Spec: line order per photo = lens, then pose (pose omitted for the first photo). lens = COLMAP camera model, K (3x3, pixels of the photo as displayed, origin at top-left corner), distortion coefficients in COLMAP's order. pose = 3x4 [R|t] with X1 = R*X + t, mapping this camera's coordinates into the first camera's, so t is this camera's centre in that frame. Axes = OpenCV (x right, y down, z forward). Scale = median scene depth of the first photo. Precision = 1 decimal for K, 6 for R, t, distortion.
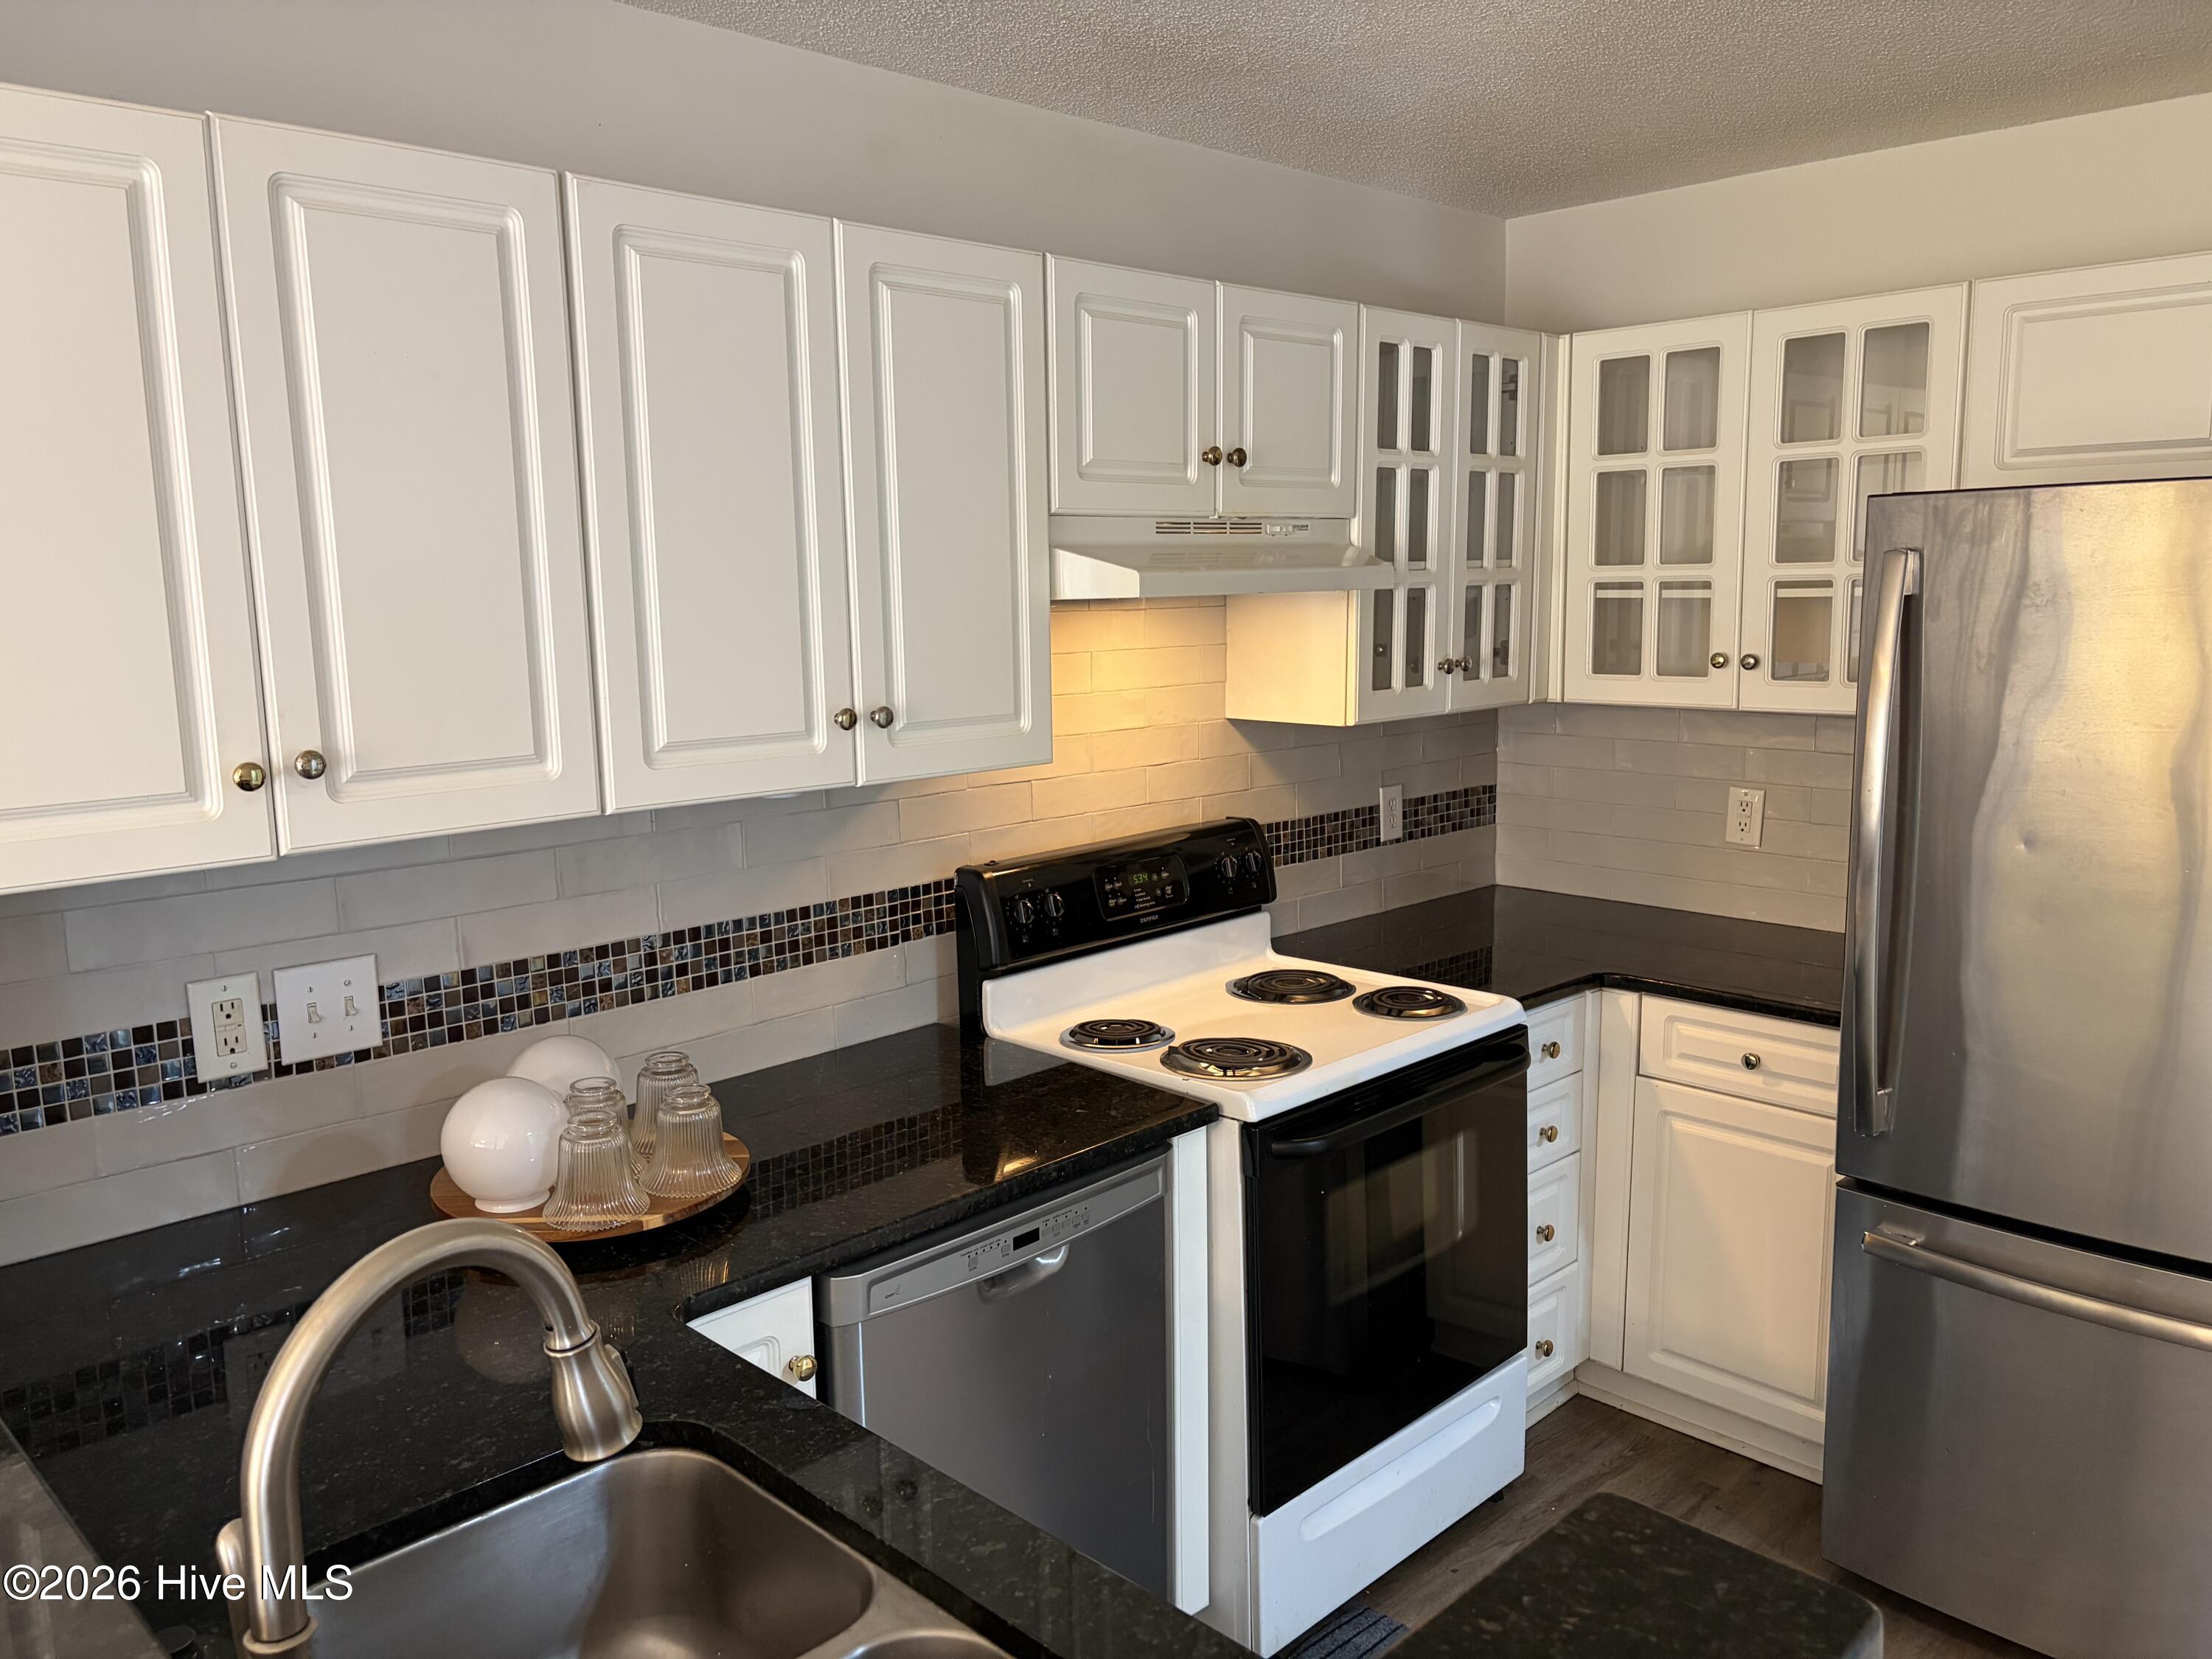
lens RADIAL K [[1663.2, 0, 1103.5], [0, 1663.2, 837.2], [0, 0, 1]] dist [0.065310, -0.069504]
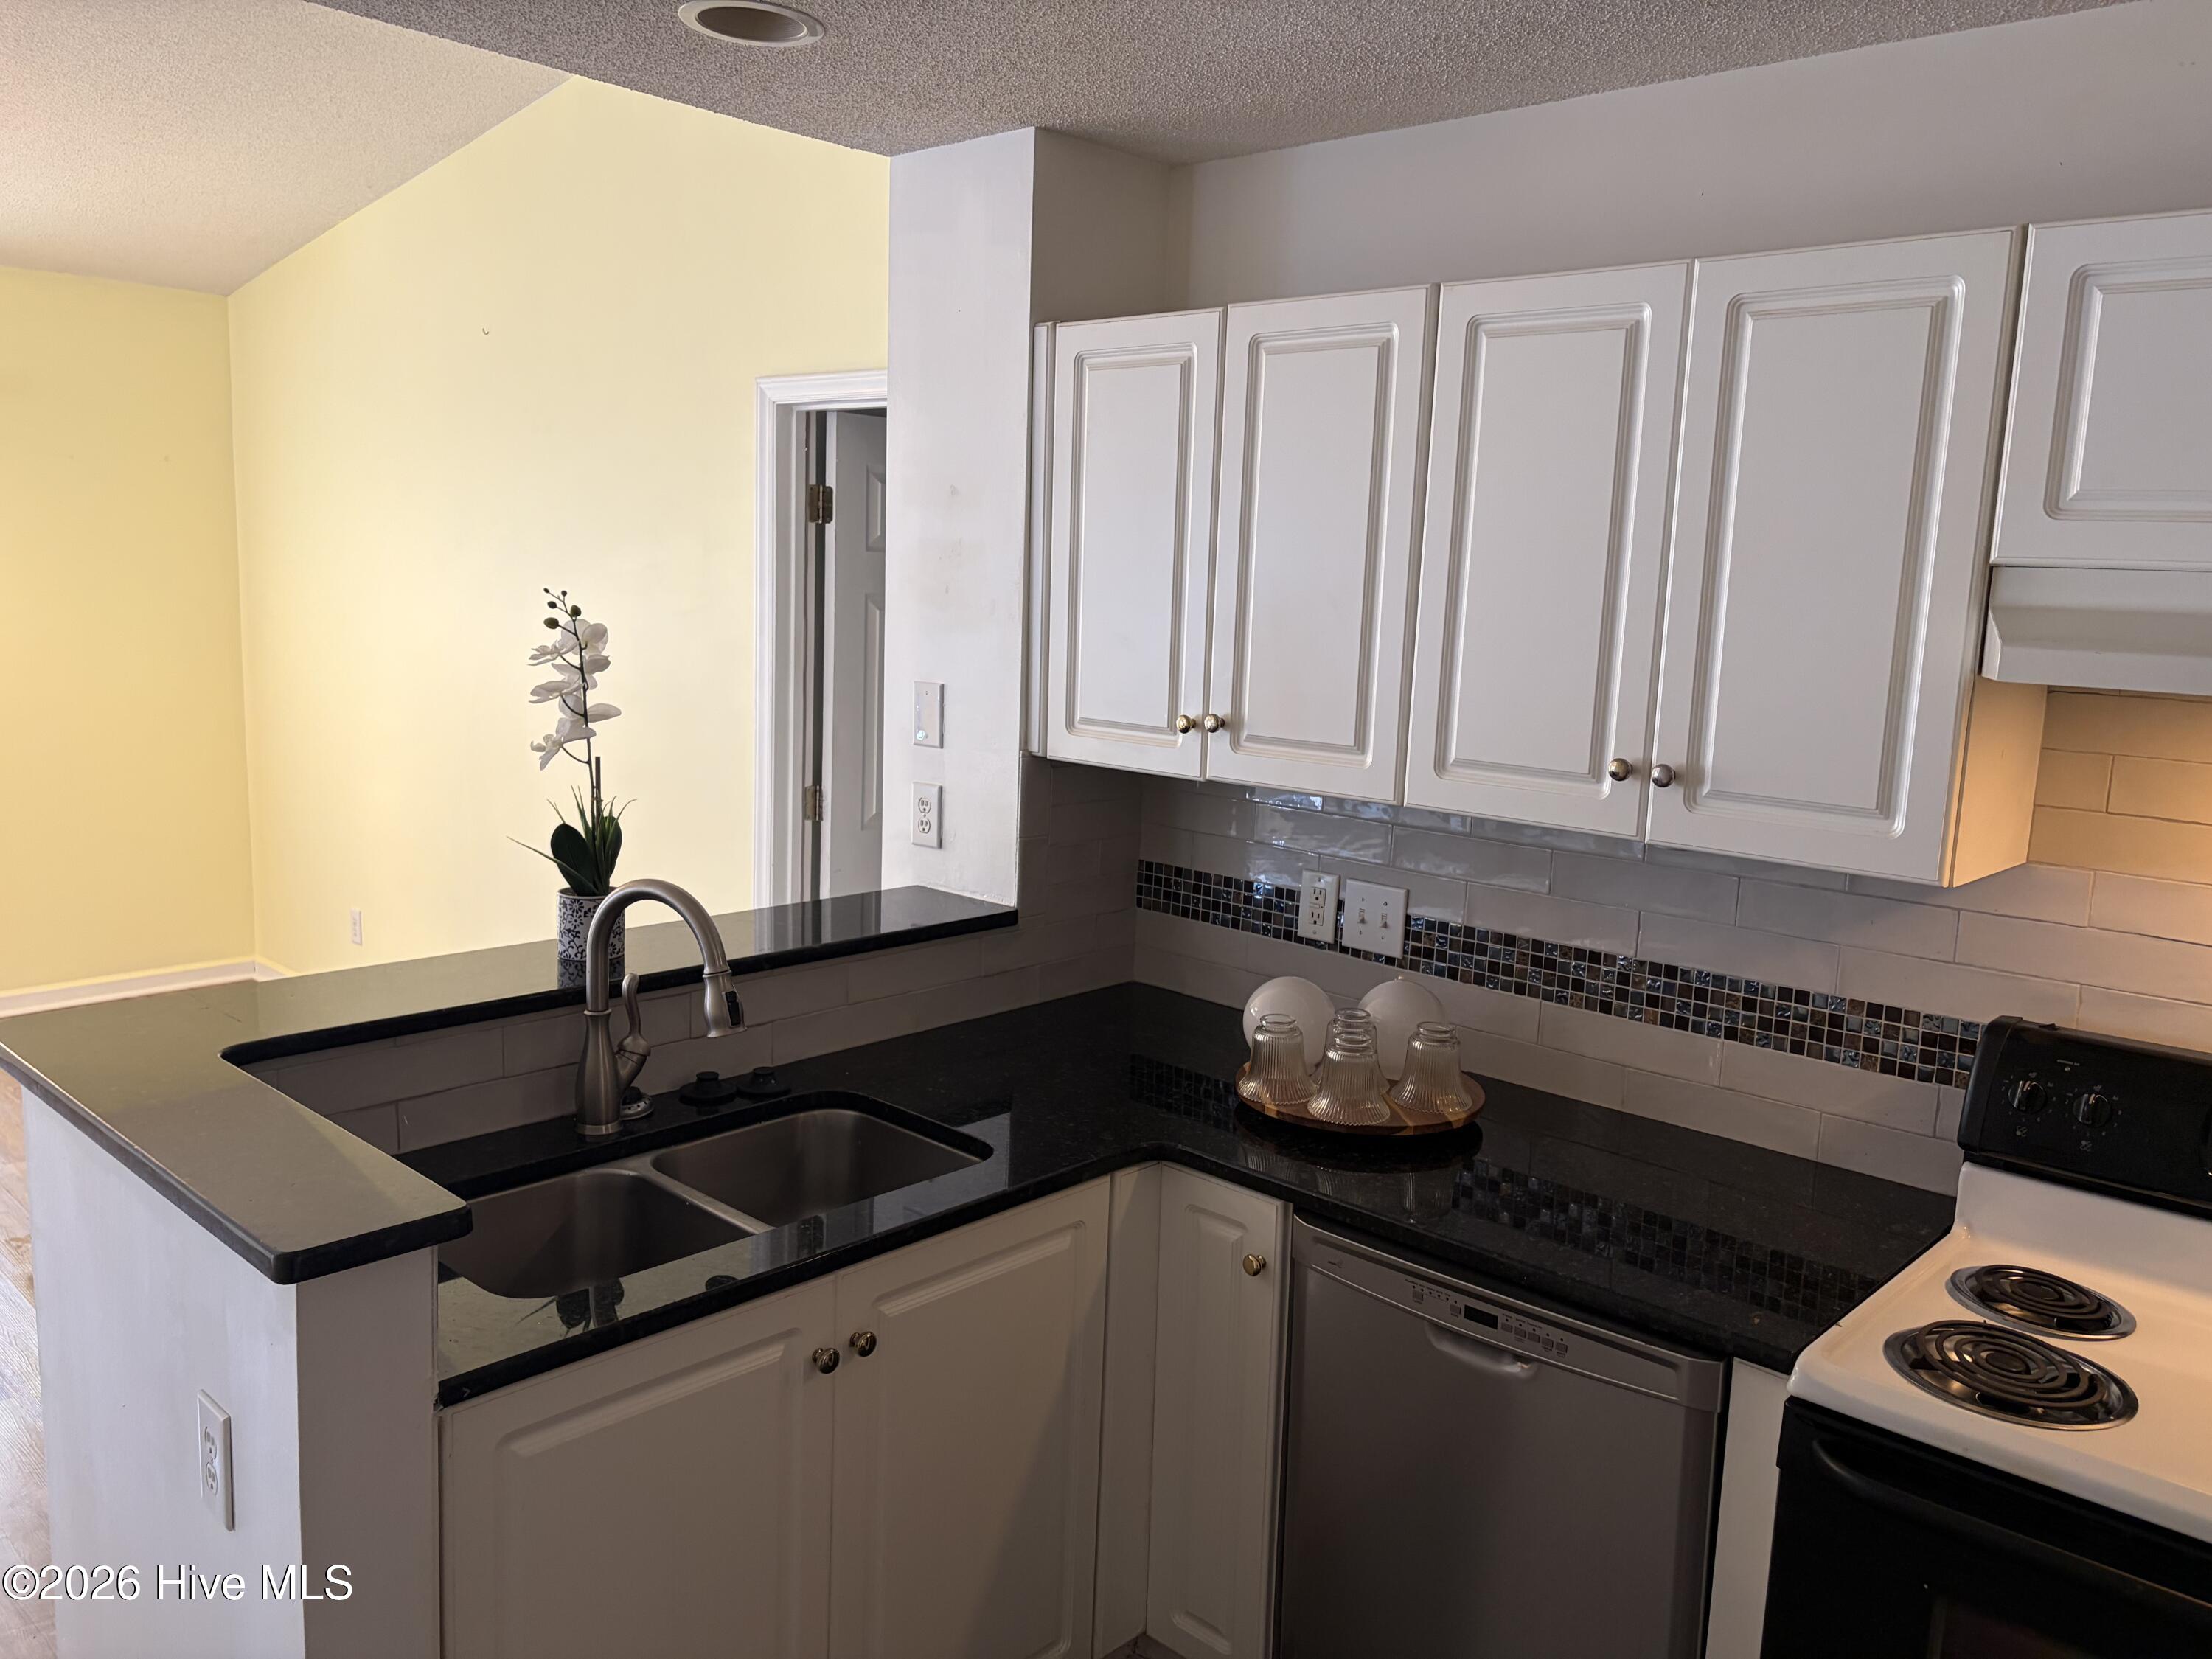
lens RADIAL K [[1663.2, 0, 1129.4], [0, 1663.2, 826.1], [0, 0, 1]] dist [0.065310, -0.069504]
pose [[0.048971, 0.171617, -0.983946, 0.672497], [-0.196185, 0.967590, 0.159000, -0.115981], [0.979343, 0.185249, 0.081053, 0.537590]]
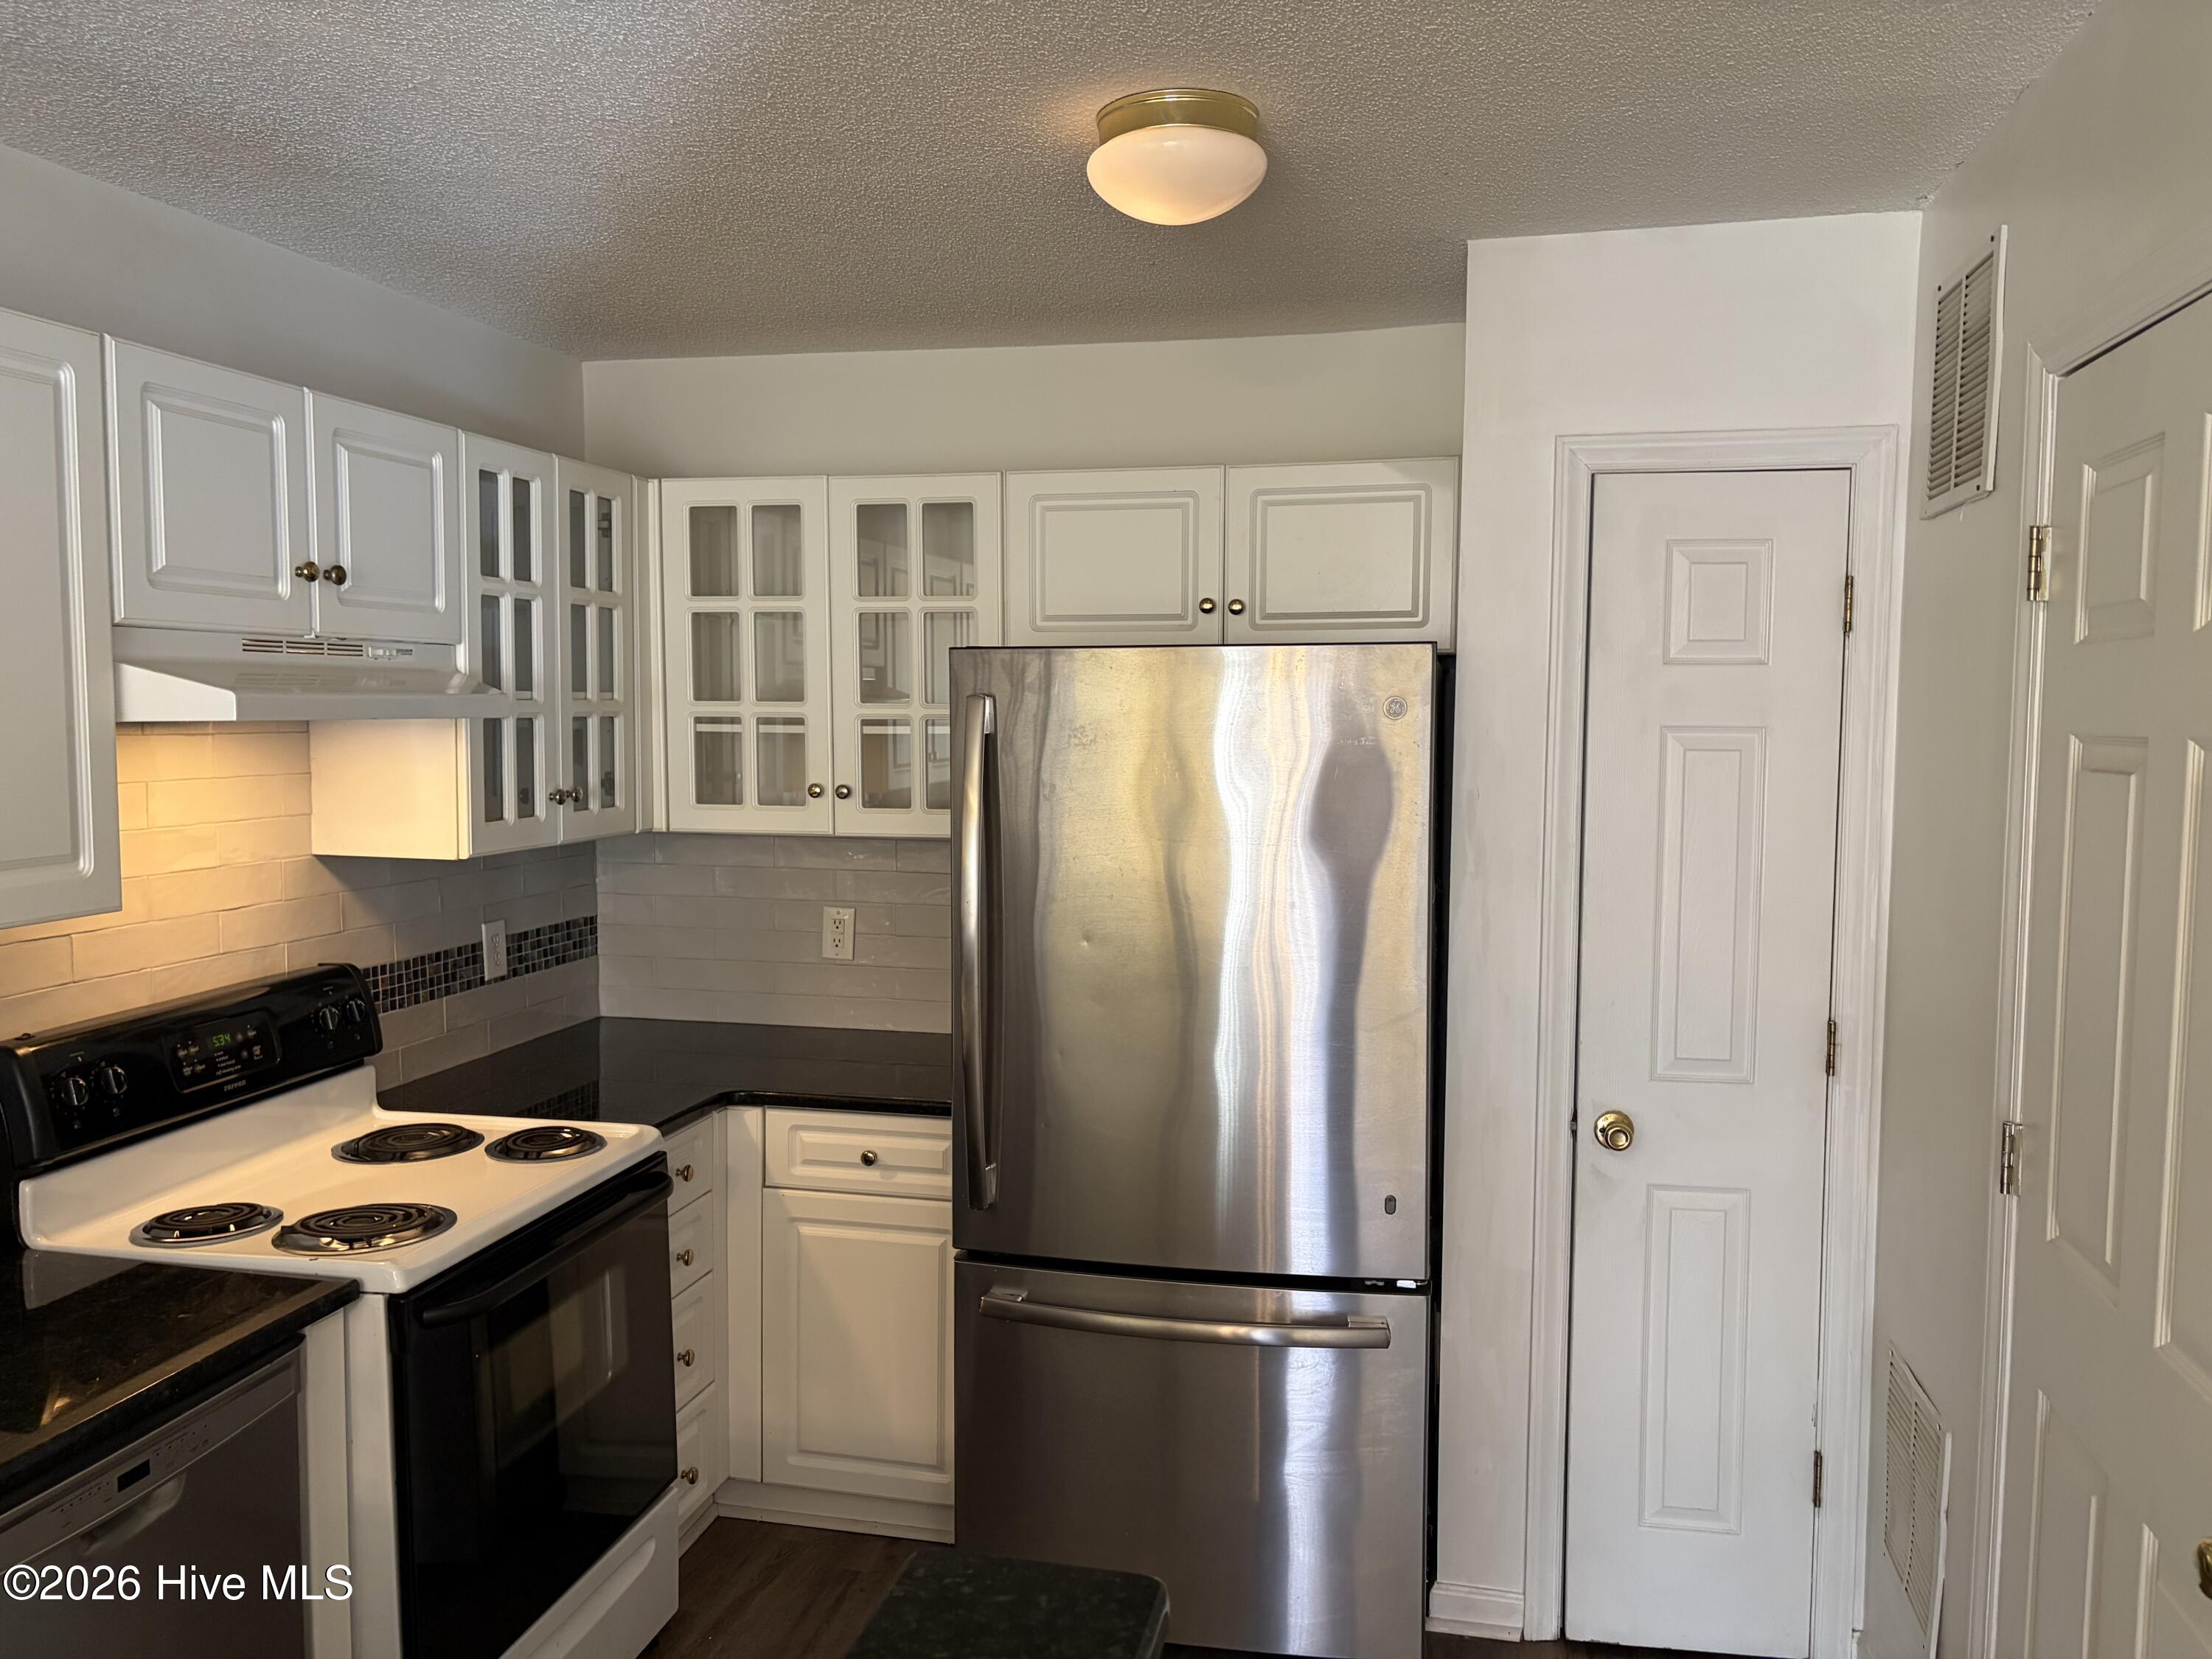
lens RADIAL K [[1663.2, 0, 1117.4], [0, 1663.2, 838.8], [0, 0, 1]] dist [0.065310, -0.069504]
pose [[0.839929, -0.022047, 0.542248, -0.066956], [0.063619, 0.996285, -0.058037, 0.000846], [-0.538954, 0.083244, 0.838212, -0.006633]]
